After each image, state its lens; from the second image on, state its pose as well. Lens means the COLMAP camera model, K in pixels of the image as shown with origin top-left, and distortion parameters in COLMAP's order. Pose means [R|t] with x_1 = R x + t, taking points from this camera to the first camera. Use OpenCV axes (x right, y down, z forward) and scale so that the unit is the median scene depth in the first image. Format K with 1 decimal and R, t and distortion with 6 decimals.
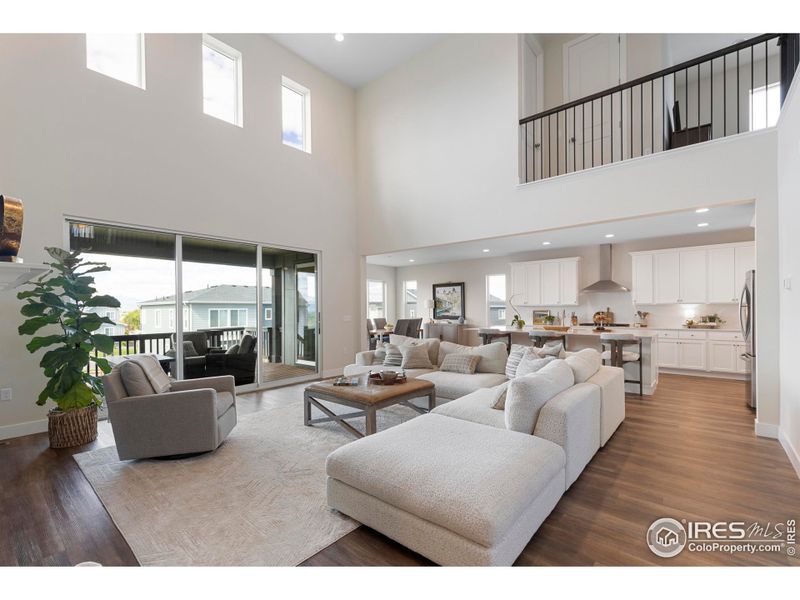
lens RADIAL K [[359.5, 0, 397.6], [0, 359.5, 303.4], [0, 0, 1]] dist [0.008543, -0.000047]
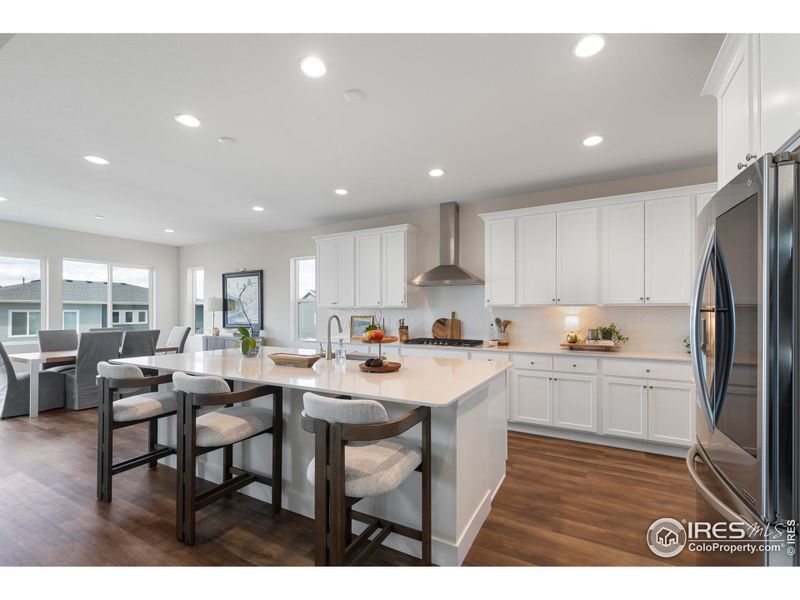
lens RADIAL K [[359.5, 0, 397.6], [0, 359.5, 303.4], [0, 0, 1]] dist [0.008543, -0.000047]
pose [[0.981662, 0.008911, 0.190420, 0.372413], [-0.007609, 0.999942, -0.007567, 0.003128], [-0.190476, 0.005979, 0.981674, 0.430657]]
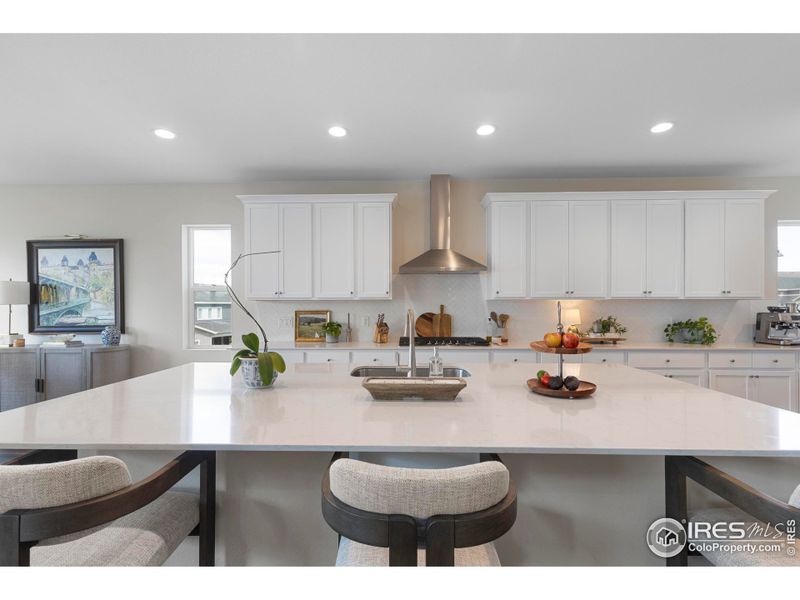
lens RADIAL K [[365.4, 0, 397.1], [0, 365.4, 306.7], [0, 0, 1]] dist [0.002725, 0.000043]
pose [[0.780294, 0.006131, 0.625382, 0.212246], [-0.012880, 0.999897, 0.006267, 0.011235], [-0.625280, -0.012945, 0.780293, 0.625312]]
